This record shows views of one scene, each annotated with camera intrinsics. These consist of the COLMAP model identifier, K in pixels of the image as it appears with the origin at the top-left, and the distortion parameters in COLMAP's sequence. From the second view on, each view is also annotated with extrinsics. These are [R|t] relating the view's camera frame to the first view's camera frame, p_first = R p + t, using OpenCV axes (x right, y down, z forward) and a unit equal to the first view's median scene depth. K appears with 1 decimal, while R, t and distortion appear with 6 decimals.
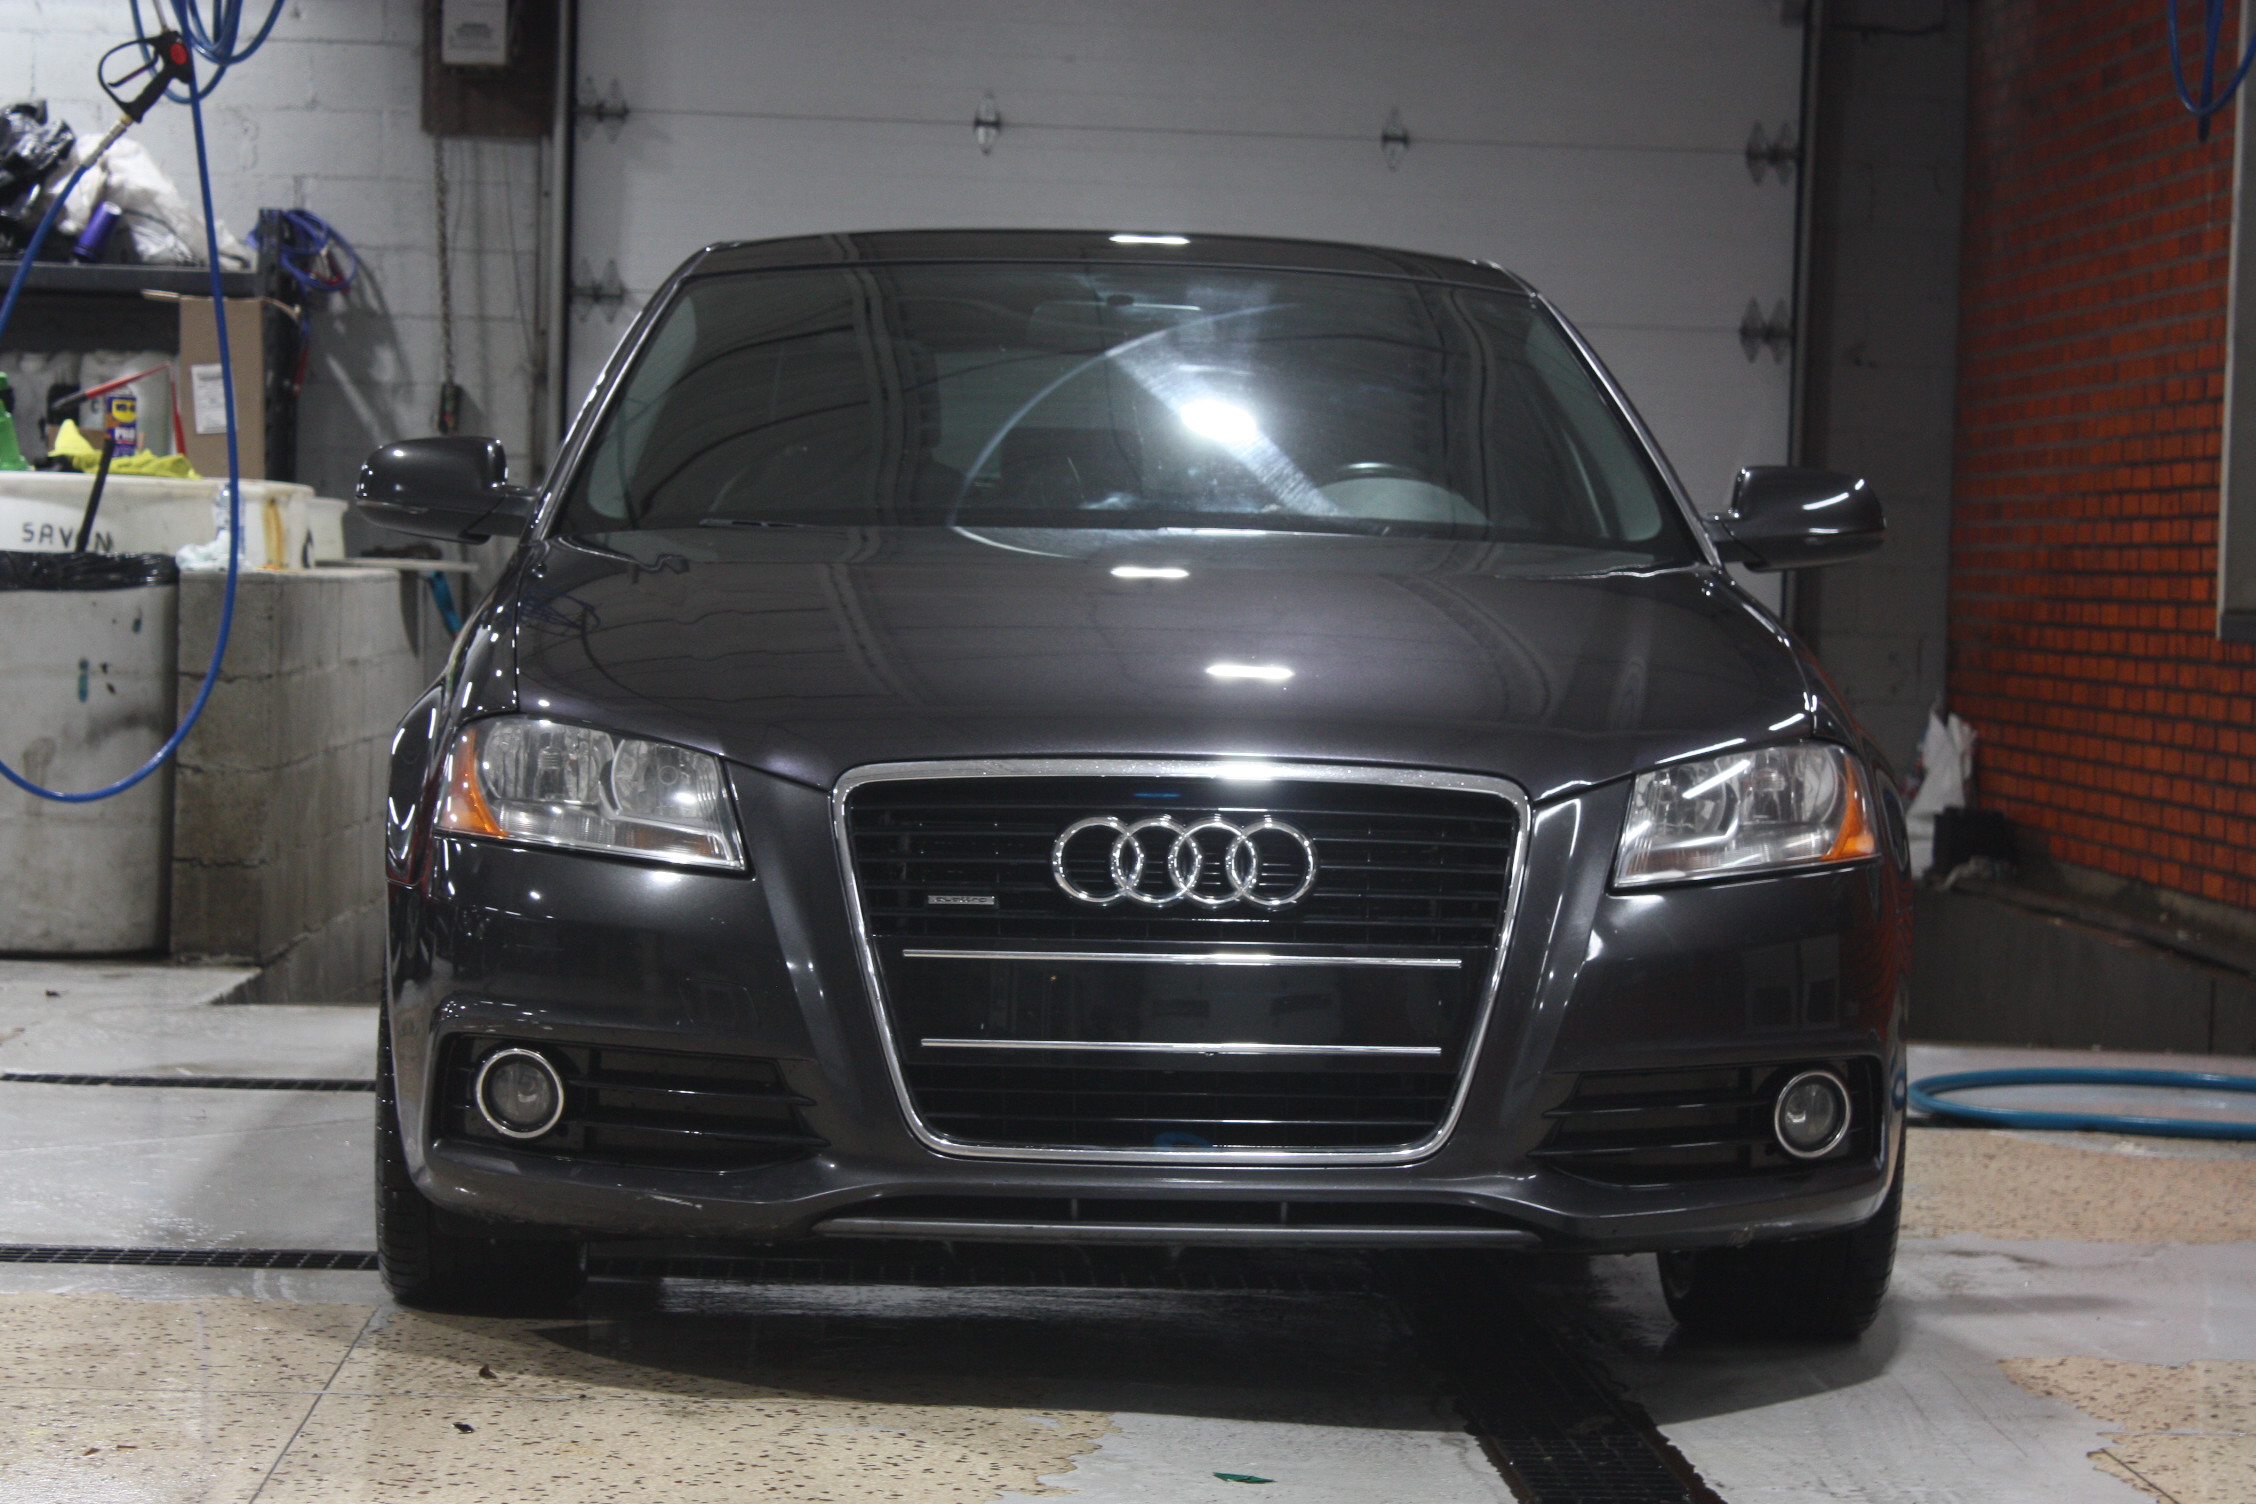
lens RADIAL K [[5612.8, 0, 1128.5], [0, 5612.8, 735.5], [0, 0, 1]] dist [0.054104, 0.000000]
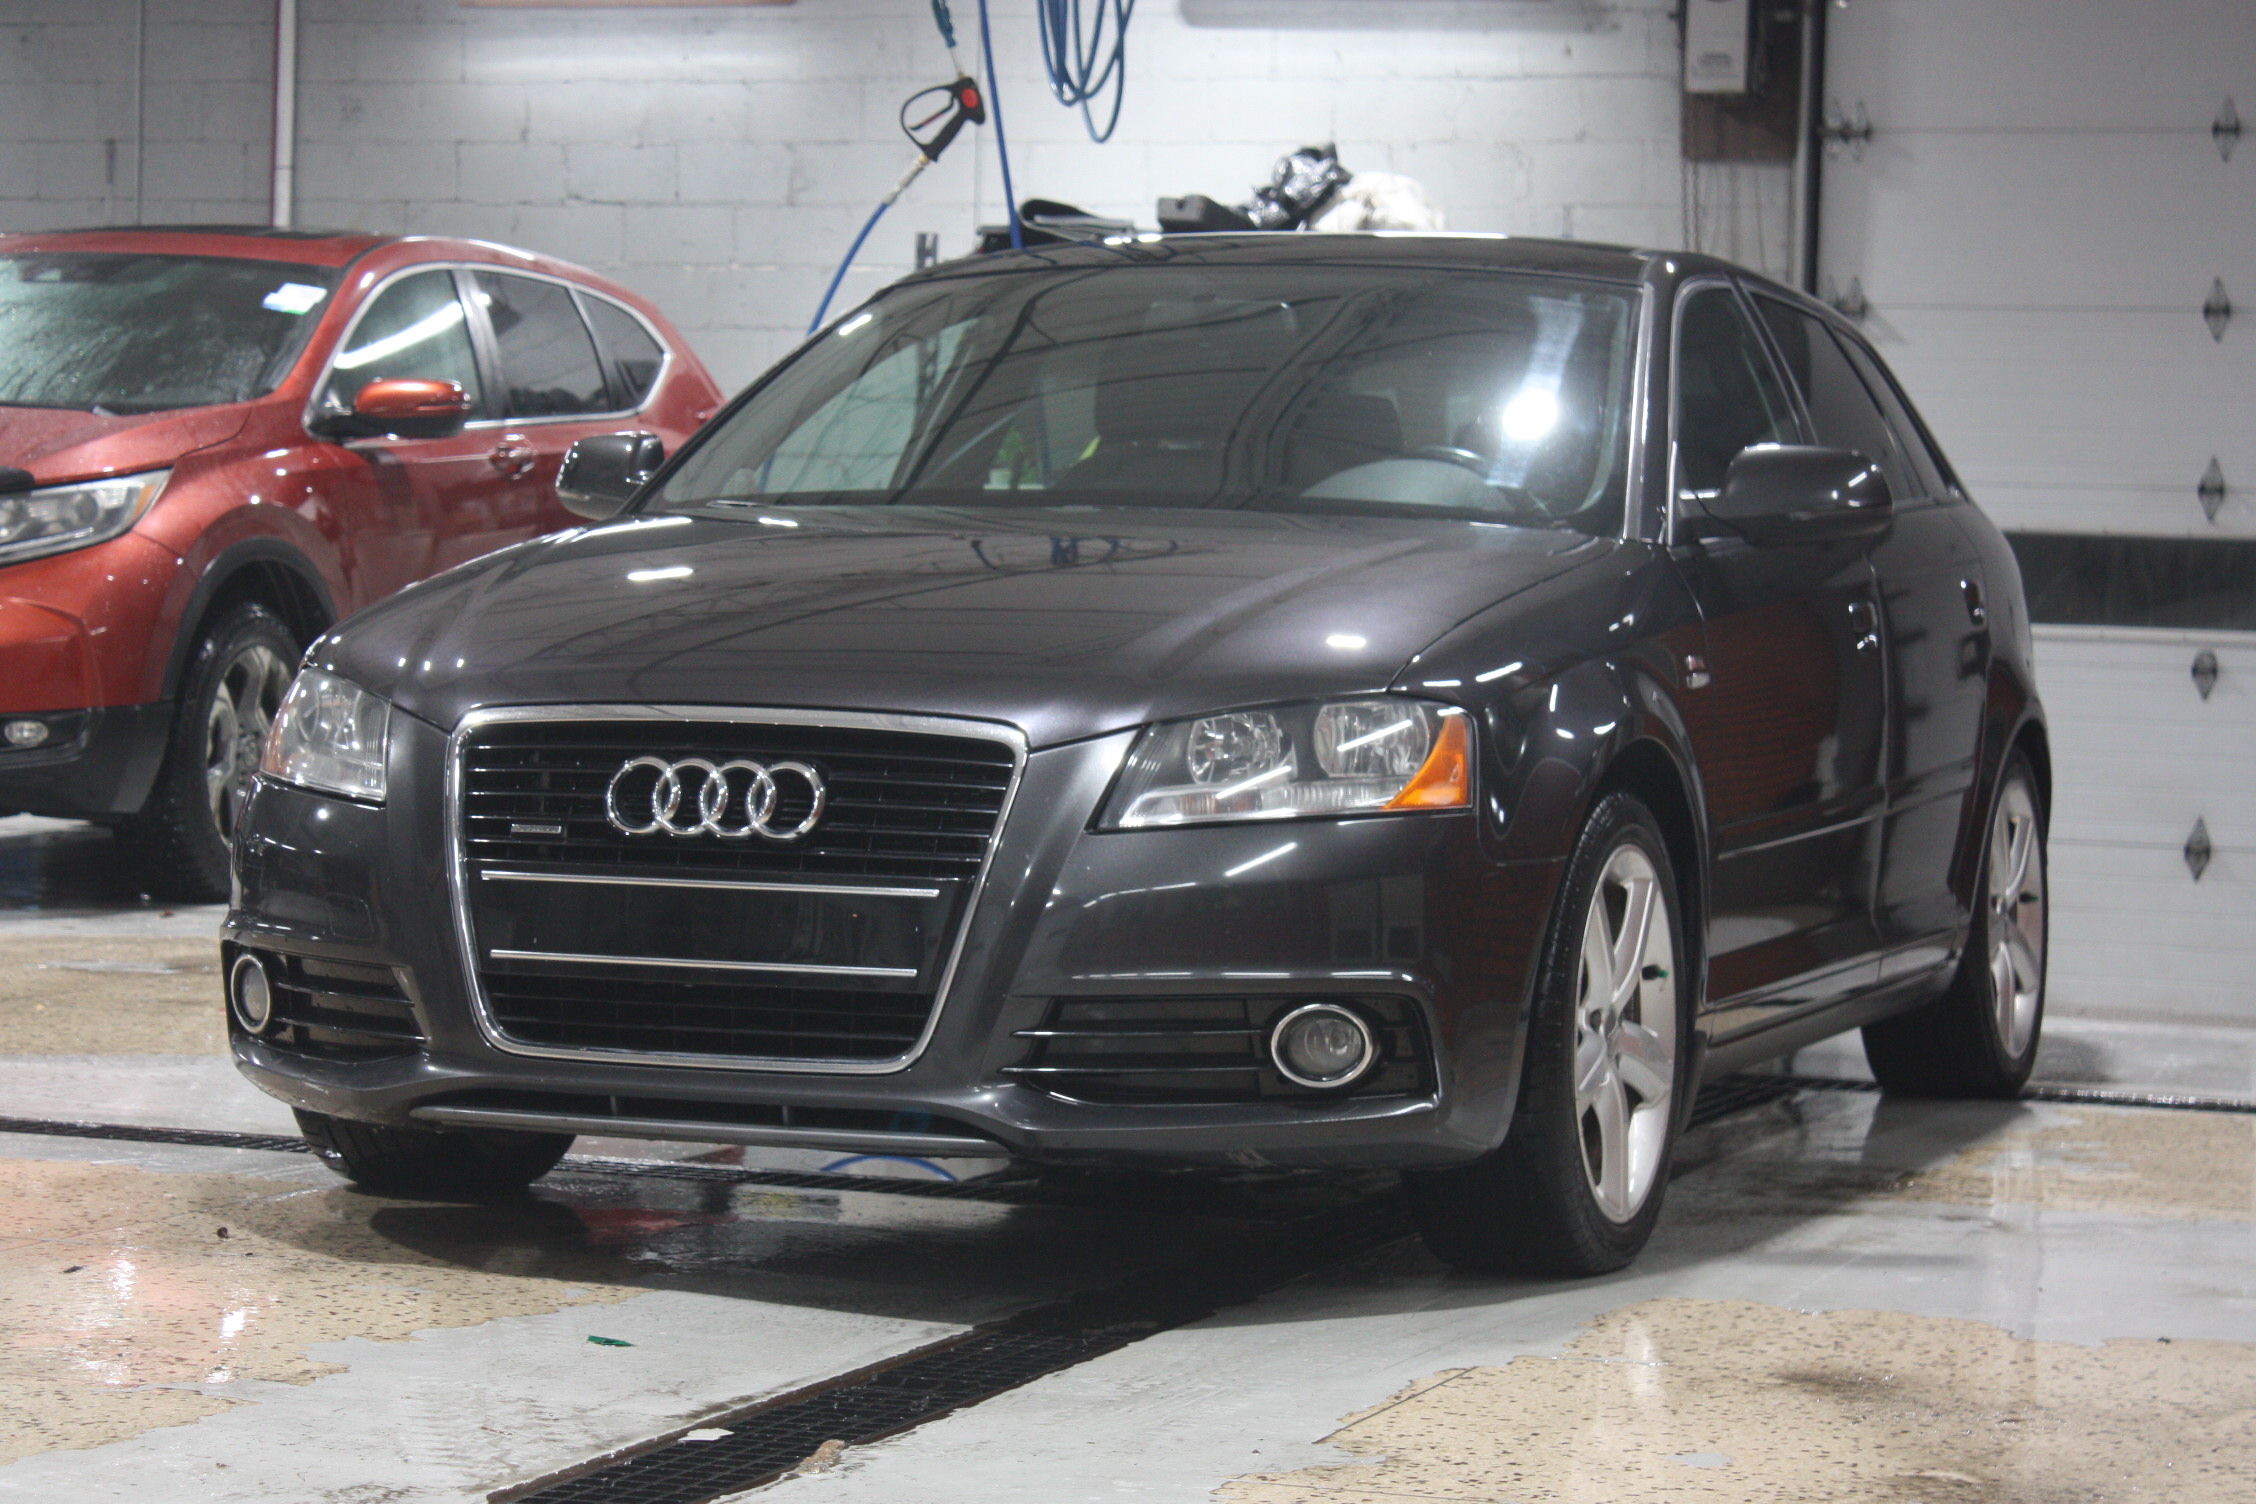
lens RADIAL K [[5612.8, 0, 1127.6], [0, 5612.8, 766.4], [0, 0, 1]] dist [0.054104, 0.000000]
pose [[0.902143, 0.010038, -0.431319, 0.317708], [-0.011053, 0.999939, 0.000153, 0.008698], [0.431295, 0.004630, 0.902199, 0.020488]]
